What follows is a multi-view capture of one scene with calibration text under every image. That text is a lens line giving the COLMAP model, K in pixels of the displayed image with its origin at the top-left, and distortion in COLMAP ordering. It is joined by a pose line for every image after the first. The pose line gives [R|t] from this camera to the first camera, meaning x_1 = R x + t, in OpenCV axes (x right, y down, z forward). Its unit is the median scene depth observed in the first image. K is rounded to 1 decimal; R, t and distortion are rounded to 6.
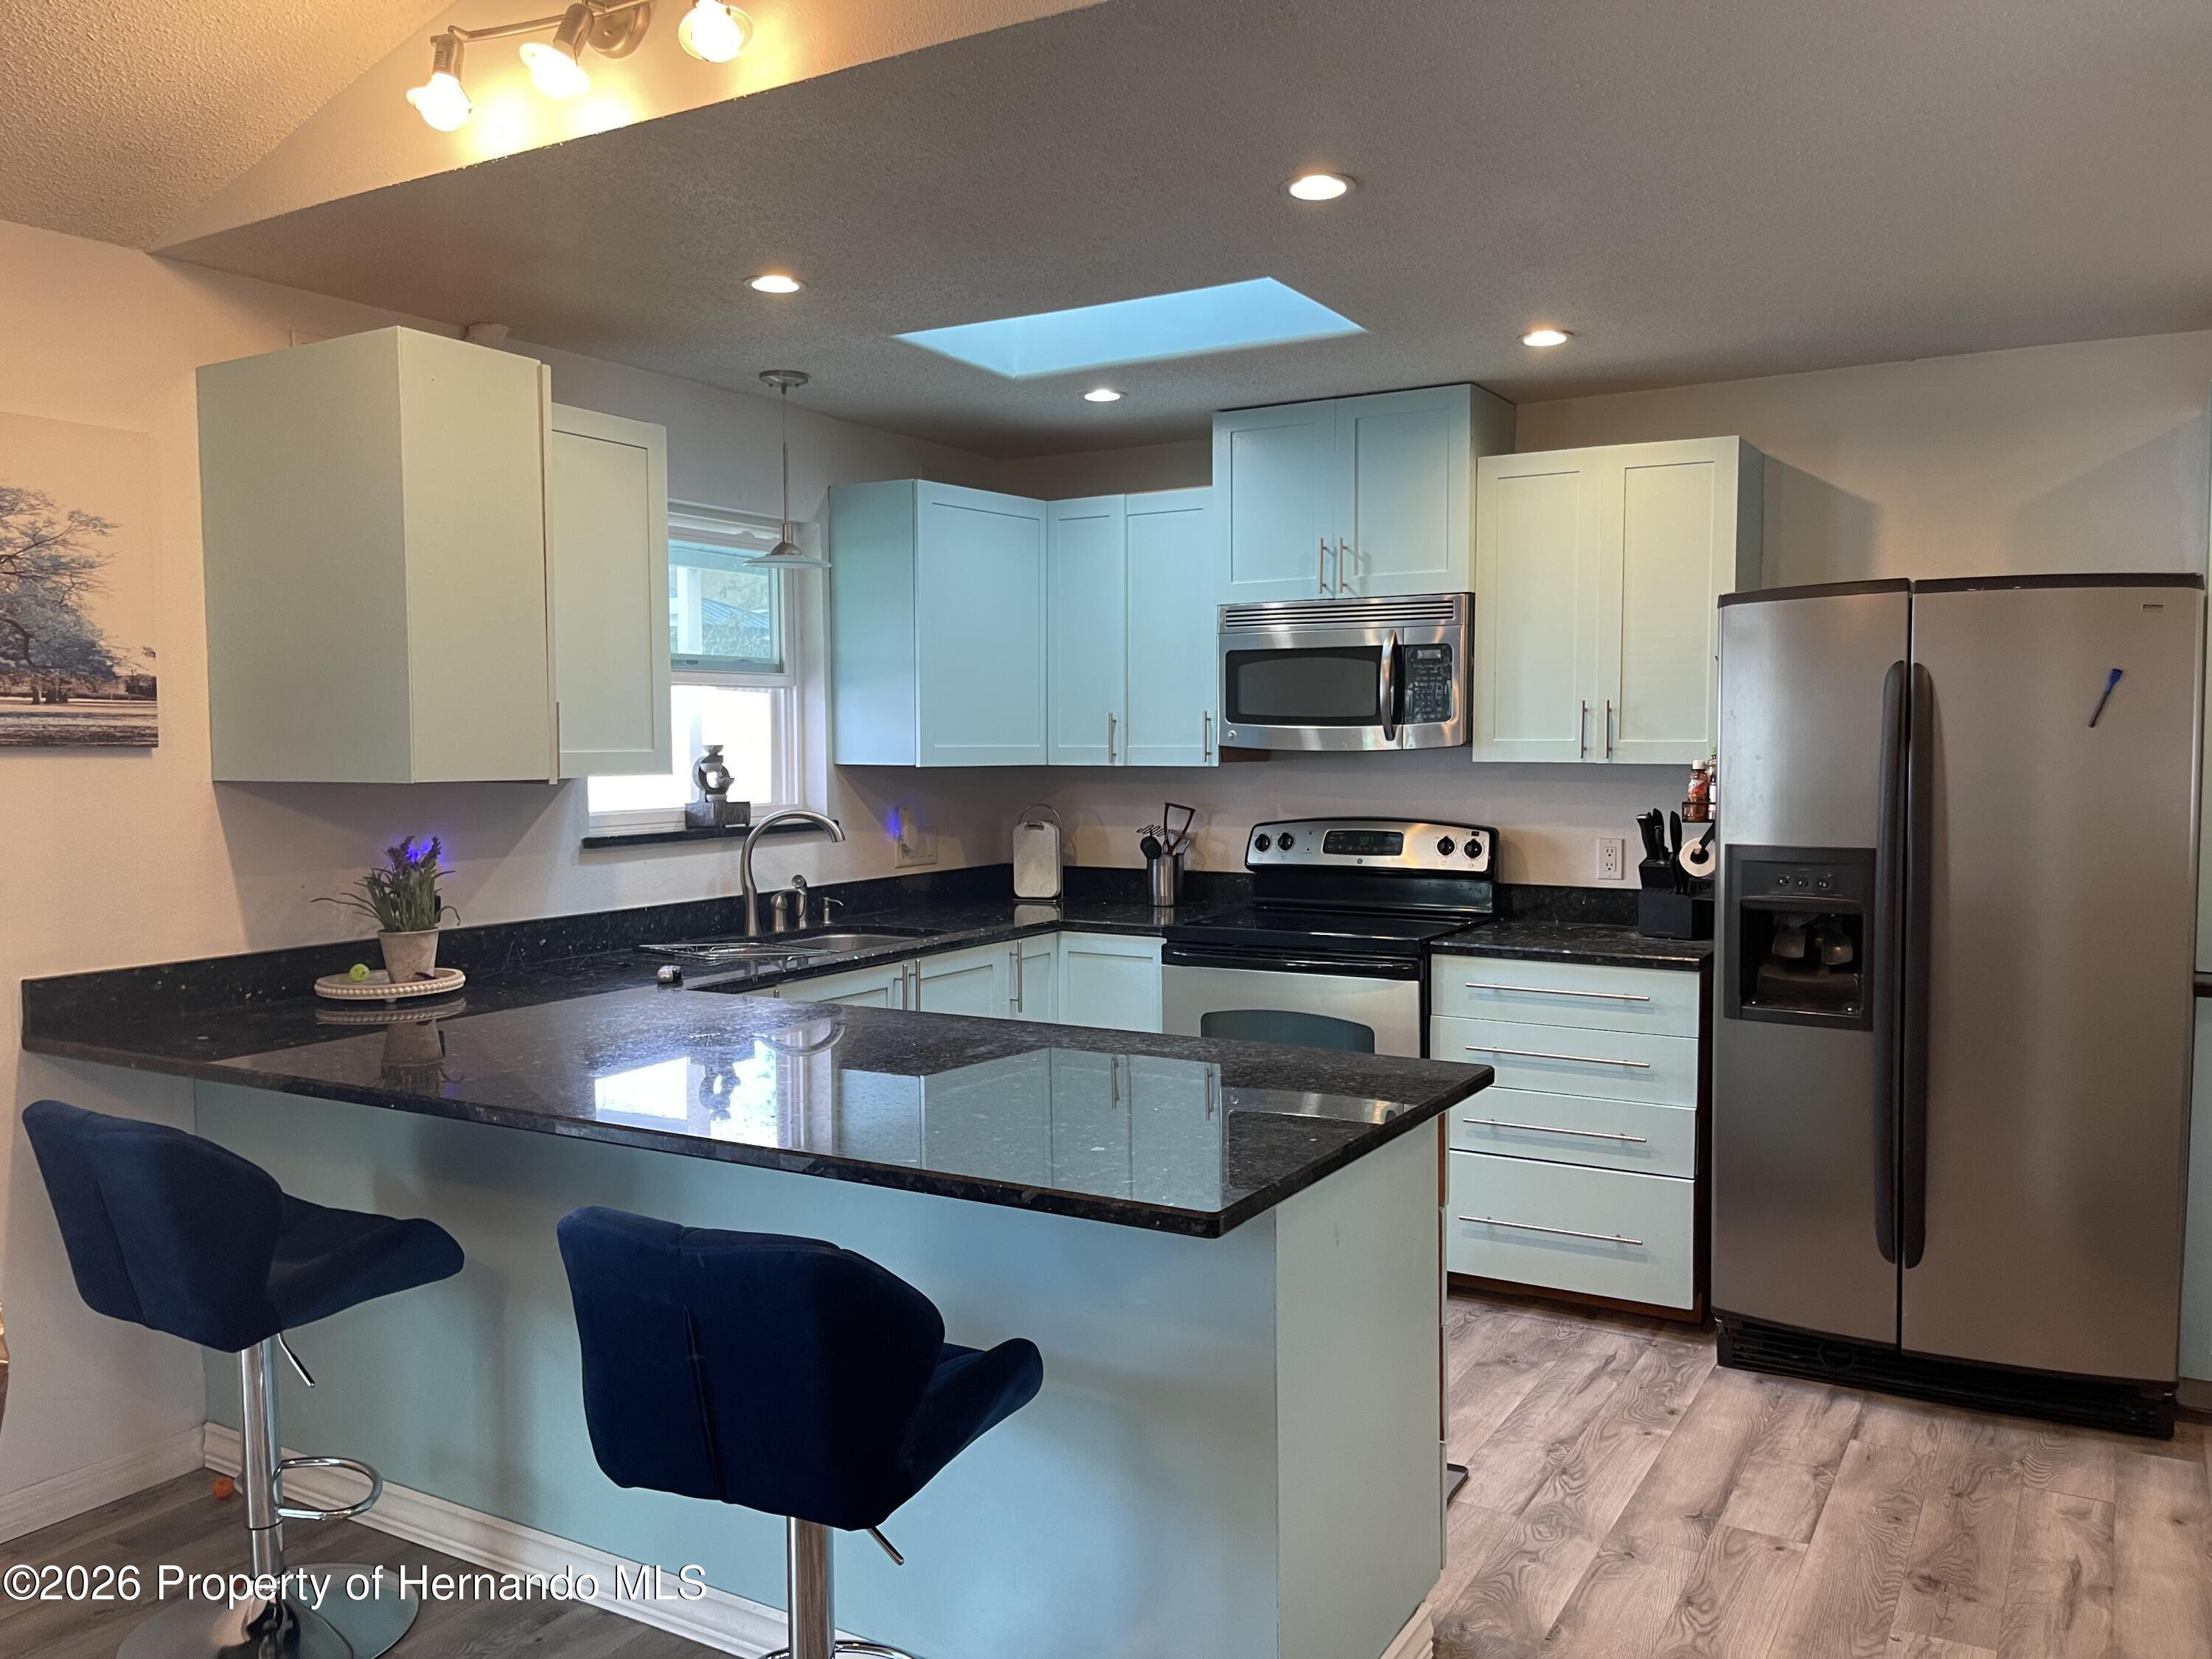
lens RADIAL K [[1682.6, 0, 1120.4], [0, 1682.6, 832.8], [0, 0, 1]] dist [0.077041, -0.103694]
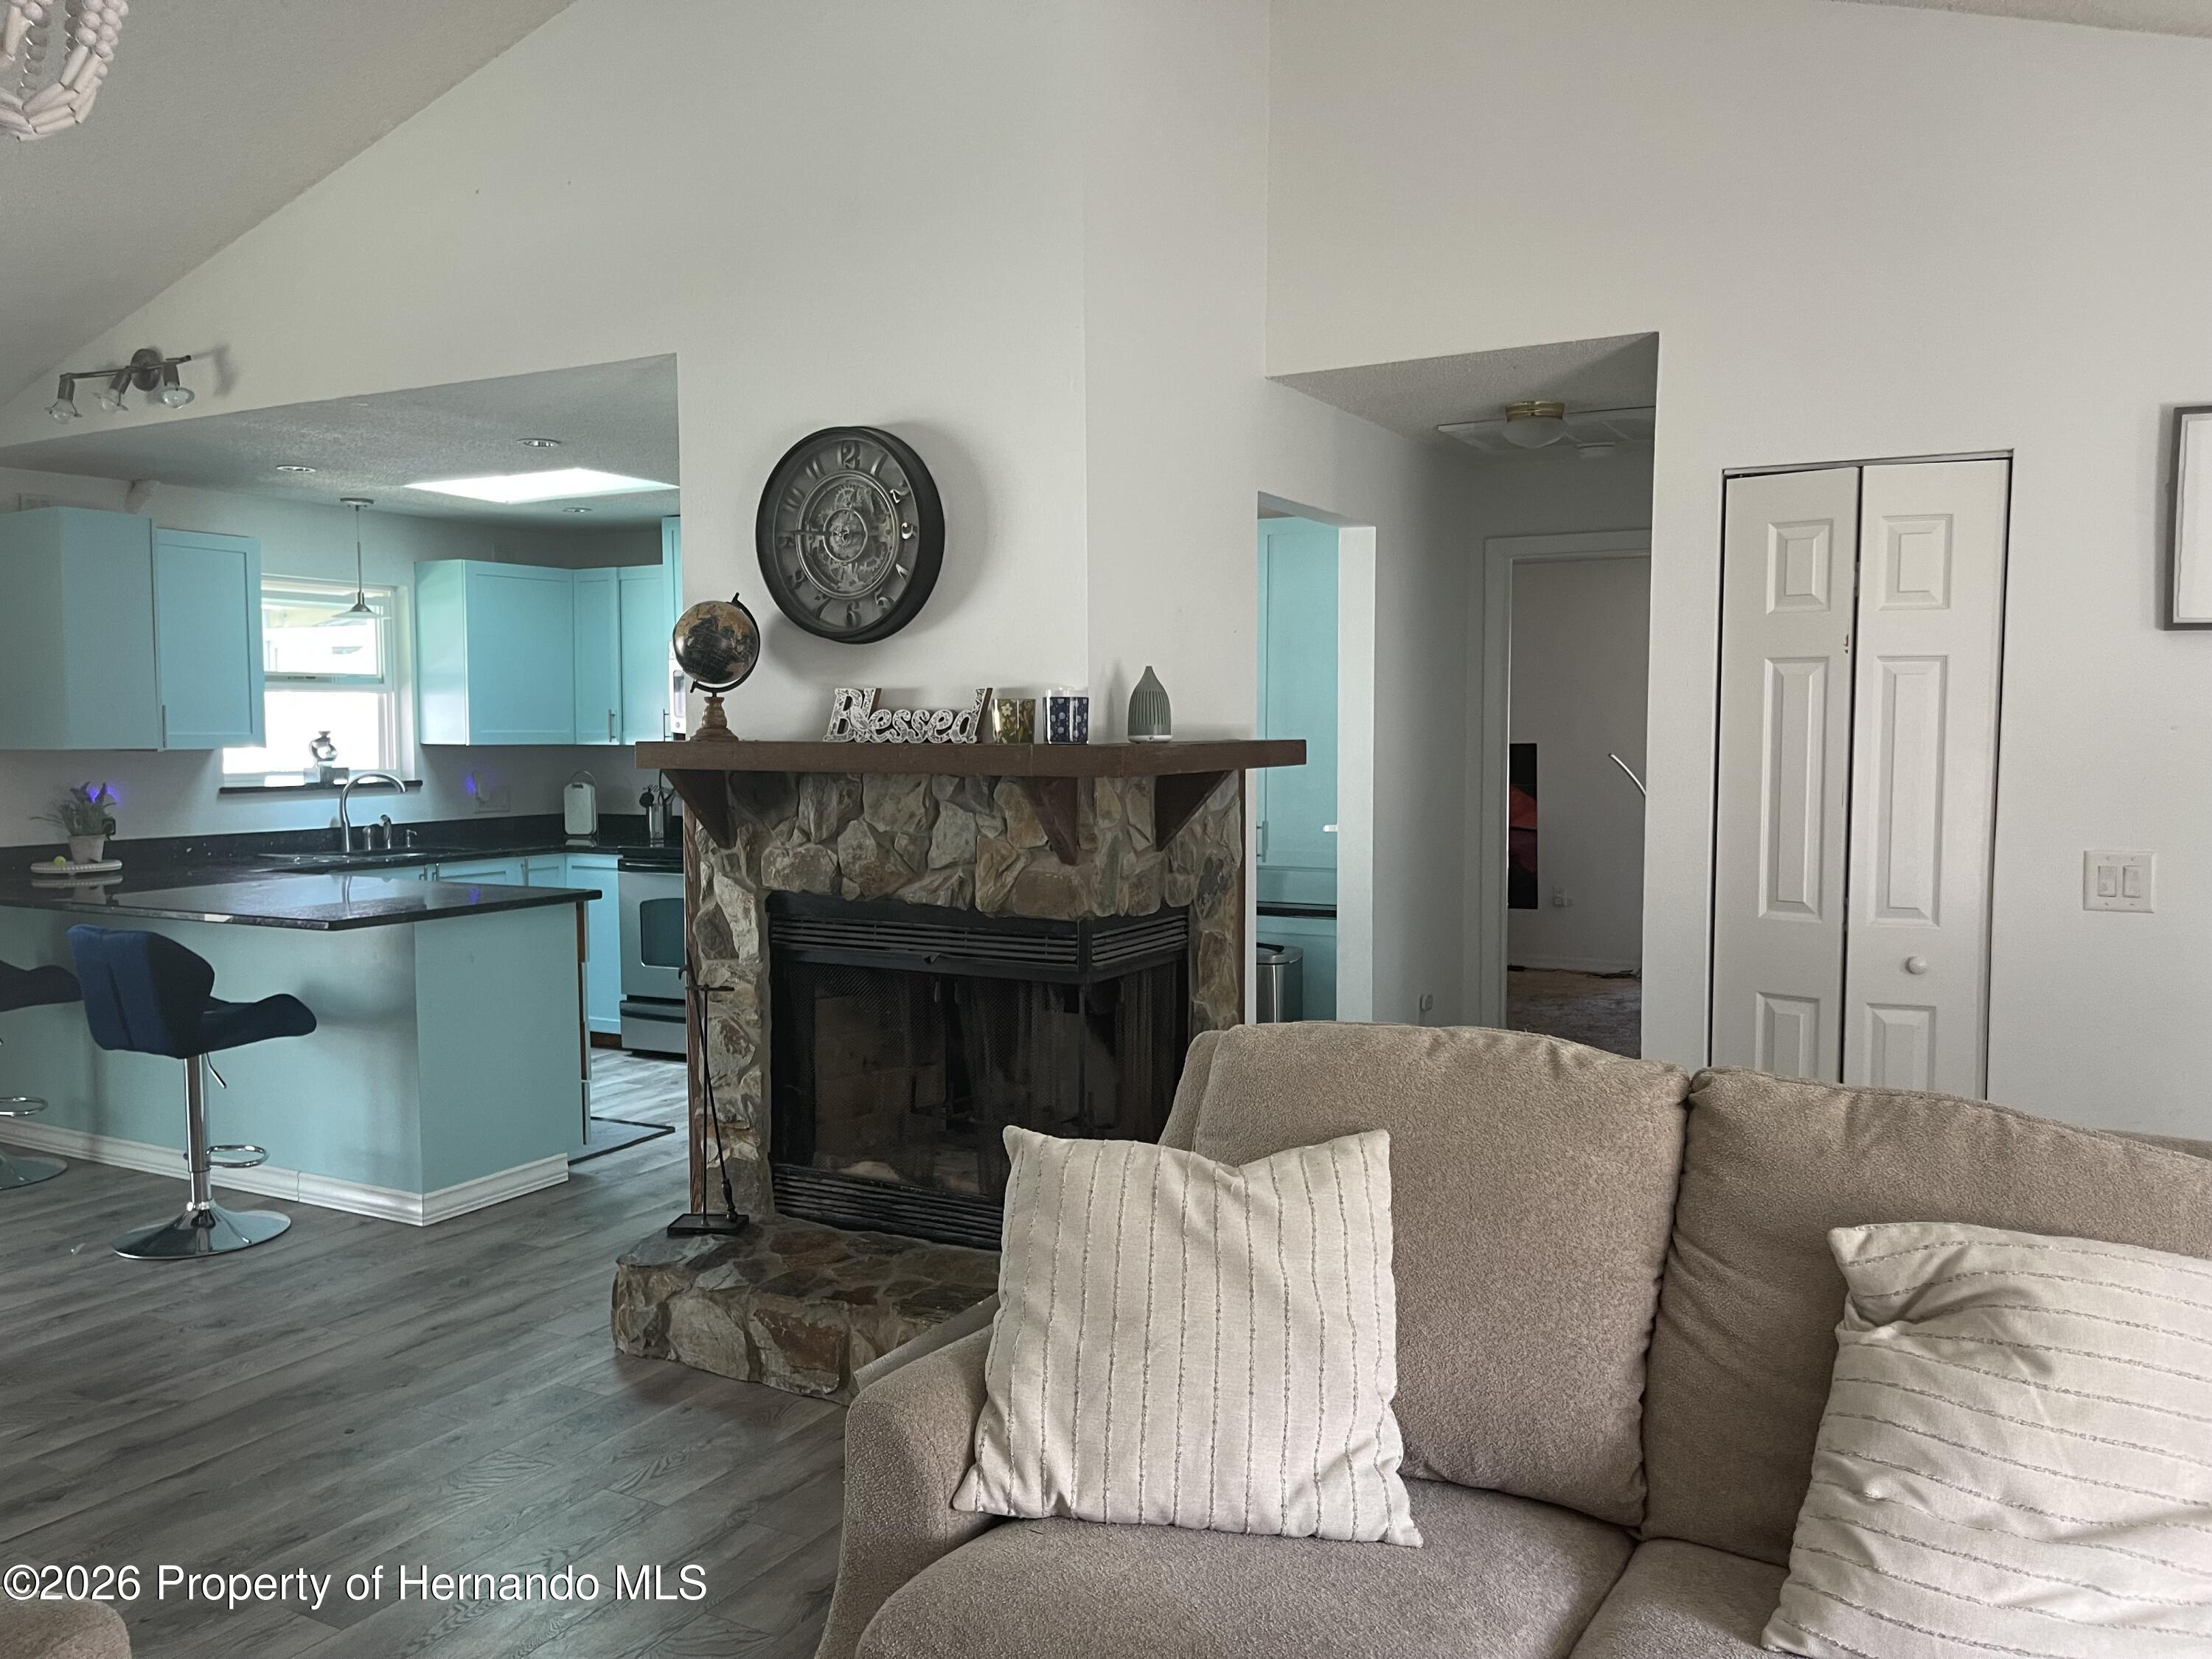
lens RADIAL K [[1682.6, 0, 1120.4], [0, 1682.6, 826.1], [0, 0, 1]] dist [0.077041, -0.103694]
pose [[0.999541, -0.000582, 0.030299, 0.448000], [0.000524, 0.999998, 0.001917, 0.033394], [-0.030300, -0.001900, 0.999539, -0.596592]]
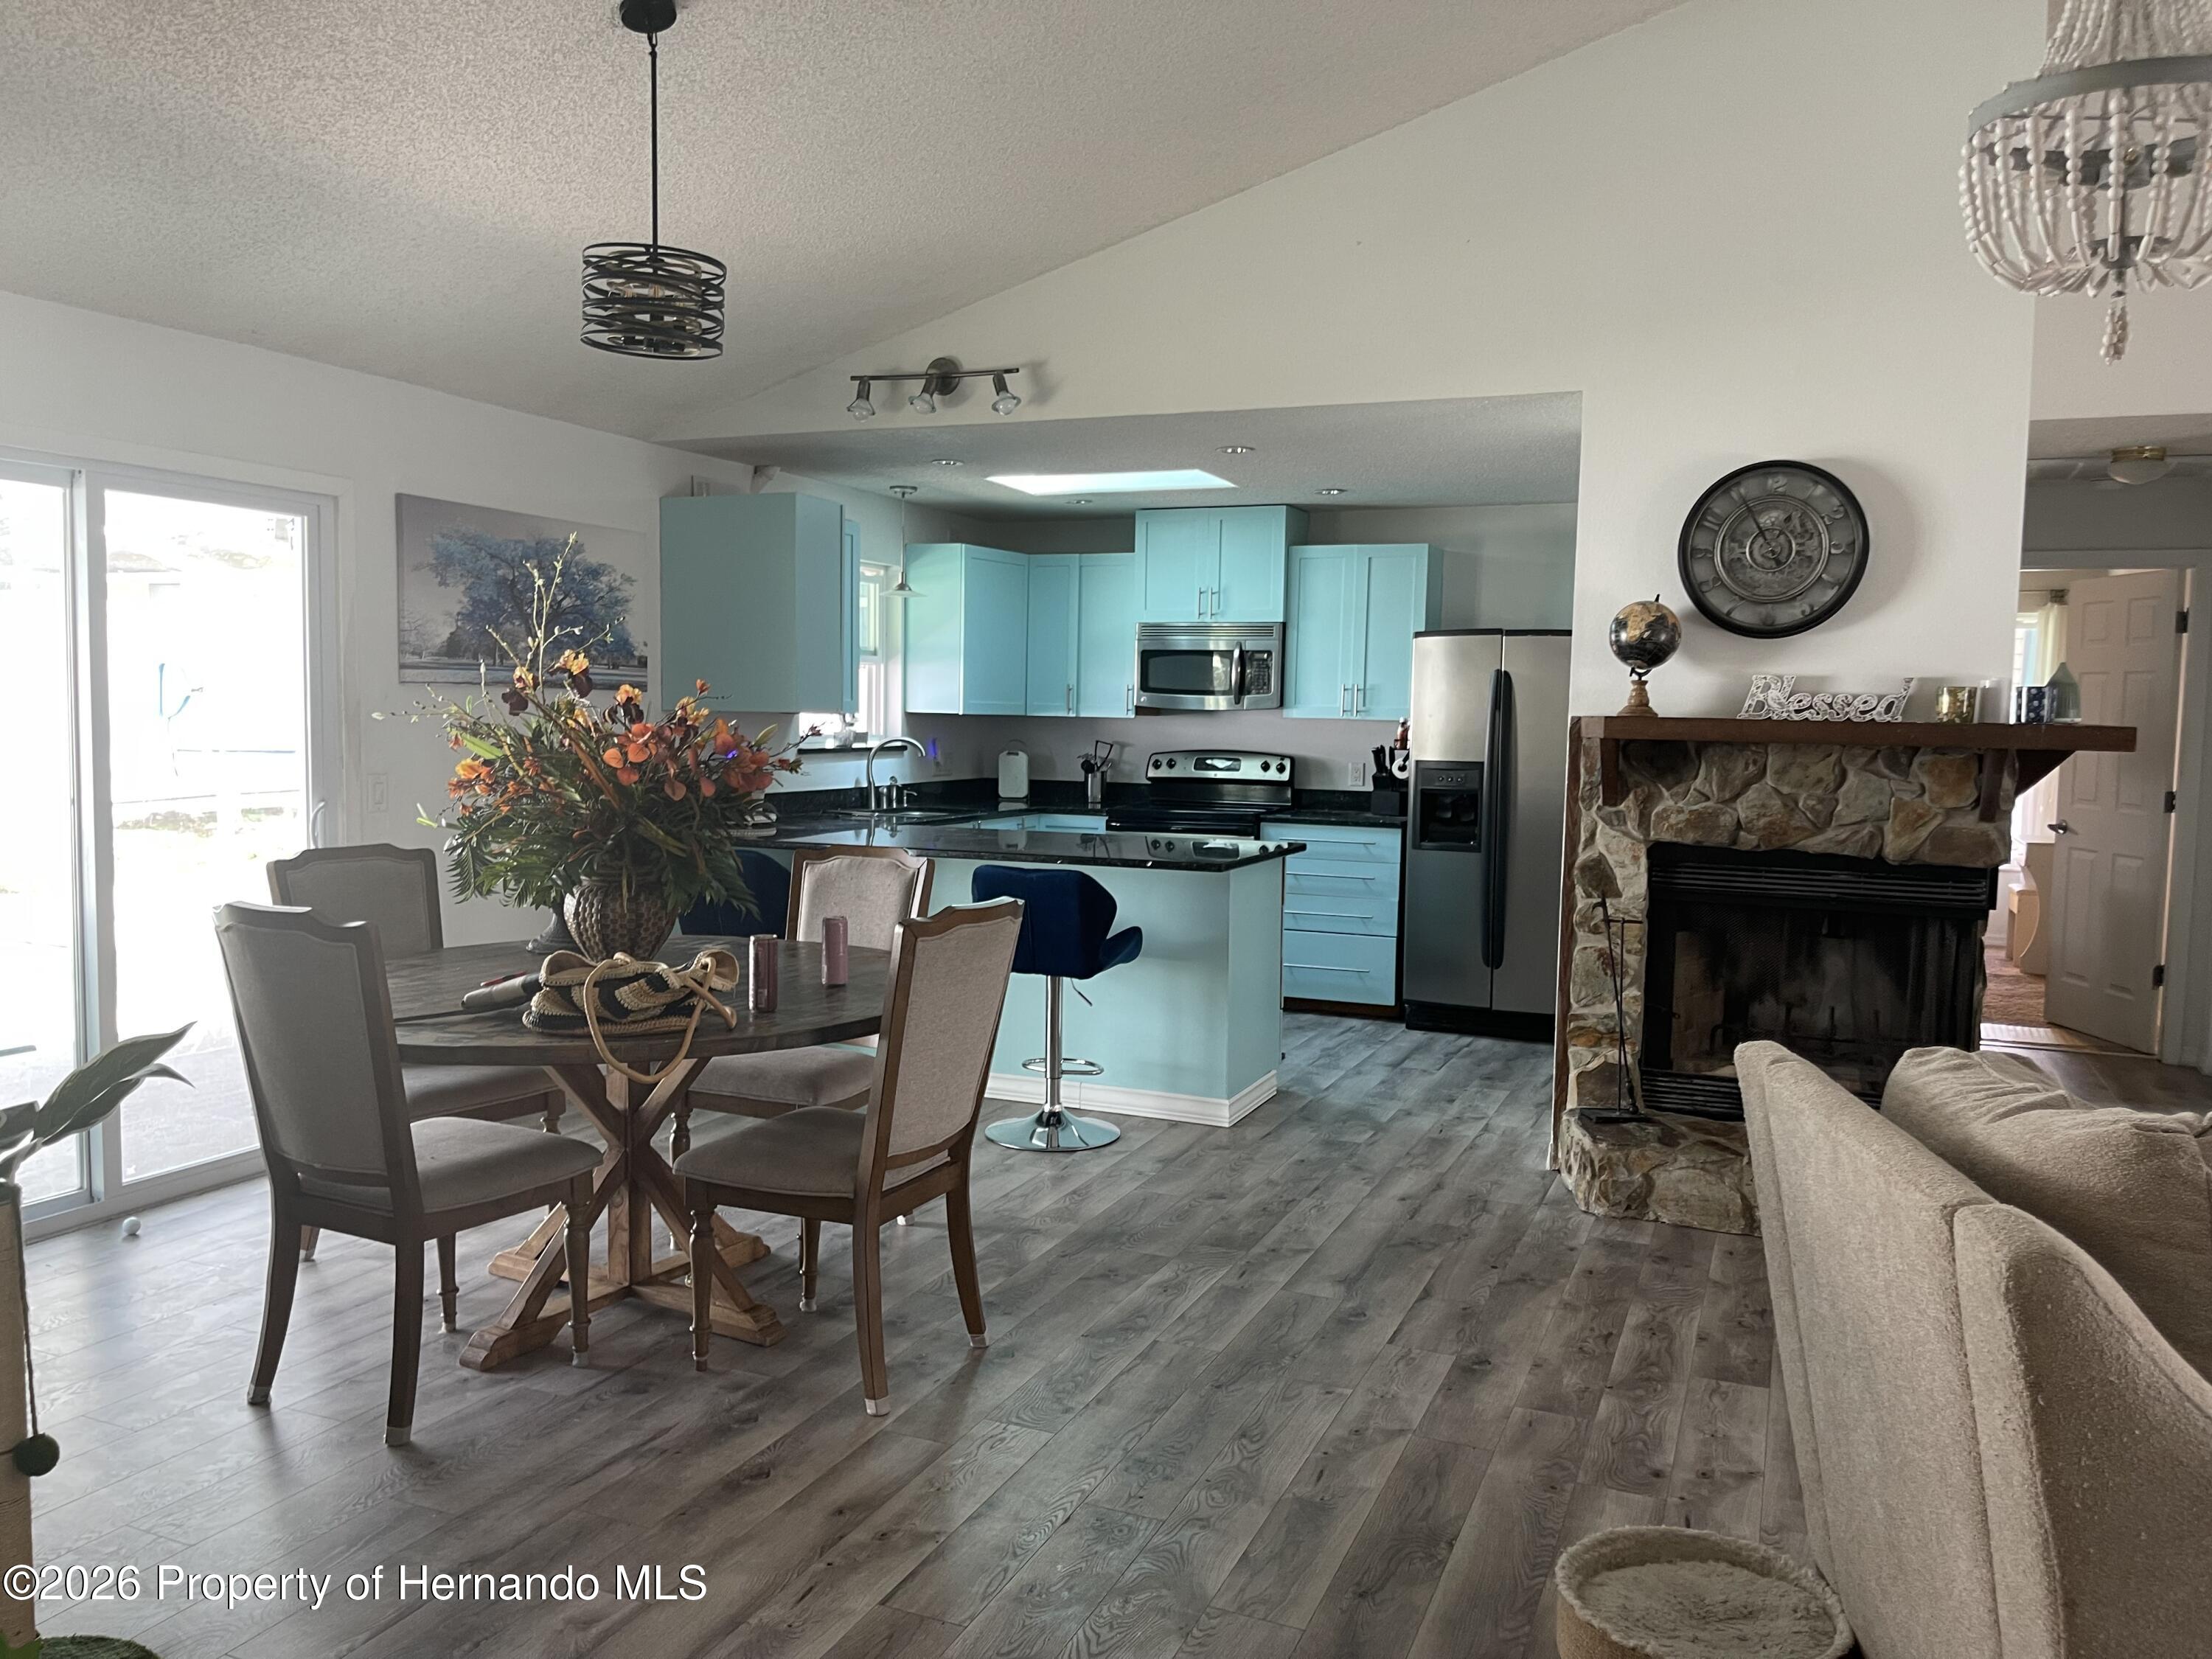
lens RADIAL K [[1682.6, 0, 1100.2], [0, 1682.6, 835.4], [0, 0, 1]] dist [0.077041, -0.103694]
pose [[0.991231, 0.011964, 0.131600, -0.211046], [-0.014632, 0.999706, 0.019321, 0.049751], [-0.131330, -0.021077, 0.991115, -0.723859]]
